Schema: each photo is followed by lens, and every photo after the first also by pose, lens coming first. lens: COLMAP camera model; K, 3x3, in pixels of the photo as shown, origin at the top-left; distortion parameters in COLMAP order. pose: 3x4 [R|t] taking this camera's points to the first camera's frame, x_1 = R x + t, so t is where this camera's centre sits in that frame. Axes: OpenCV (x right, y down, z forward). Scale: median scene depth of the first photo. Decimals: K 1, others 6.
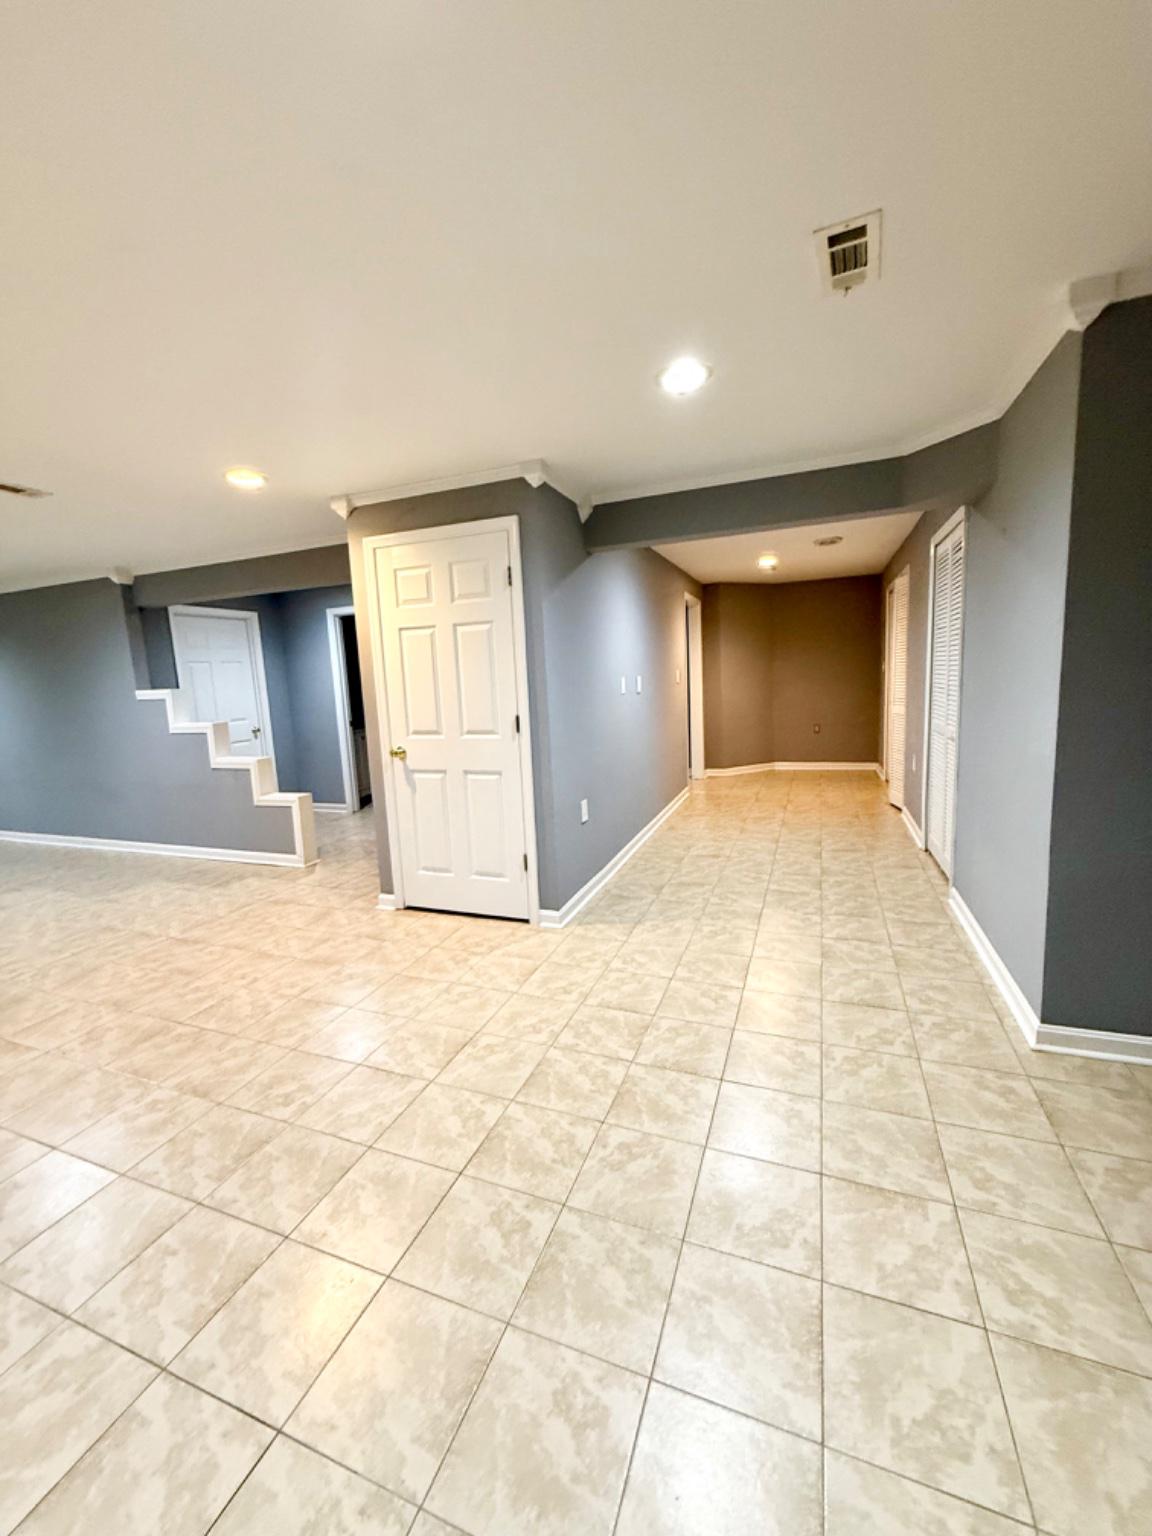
lens RADIAL K [[617.5, 0, 578.1], [0, 617.5, 761.1], [0, 0, 1]] dist [0.001597, 0.000144]
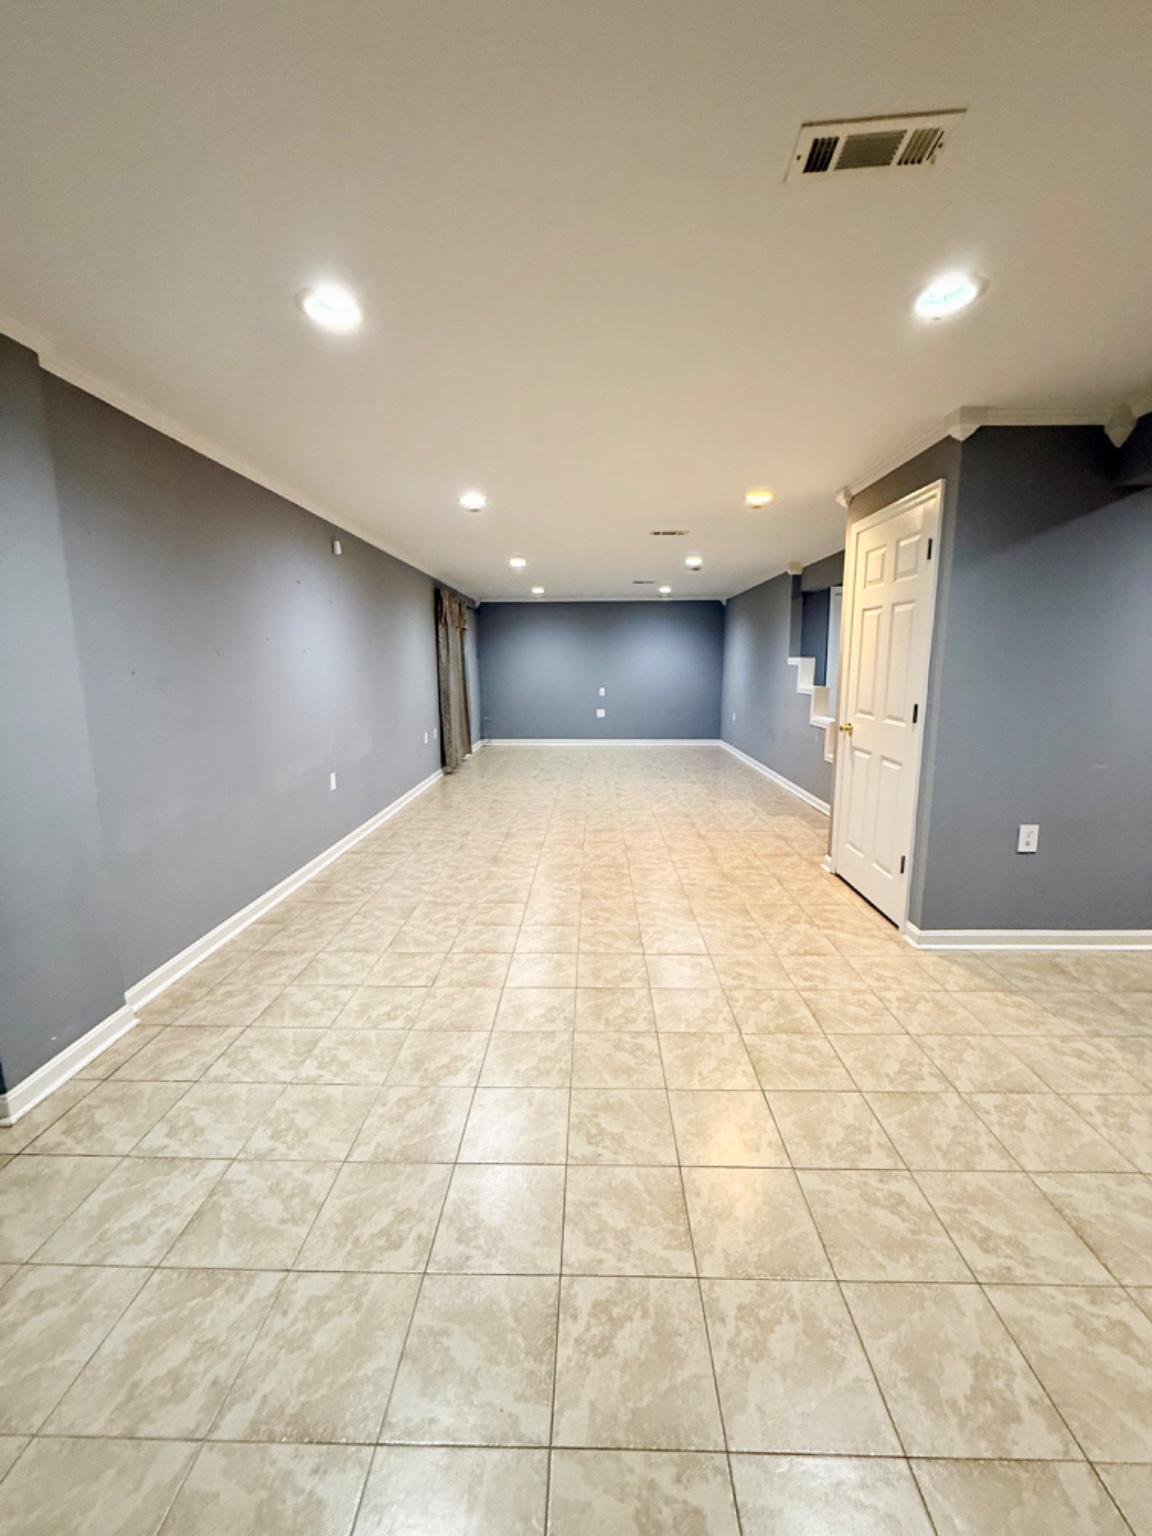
lens RADIAL K [[617.5, 0, 578.1], [0, 617.5, 761.1], [0, 0, 1]] dist [0.001597, 0.000144]
pose [[0.337675, 0.193257, -0.921210, 0.614839], [-0.139834, 0.978135, 0.153942, -0.065253], [0.930818, 0.076834, 0.357316, 0.228249]]
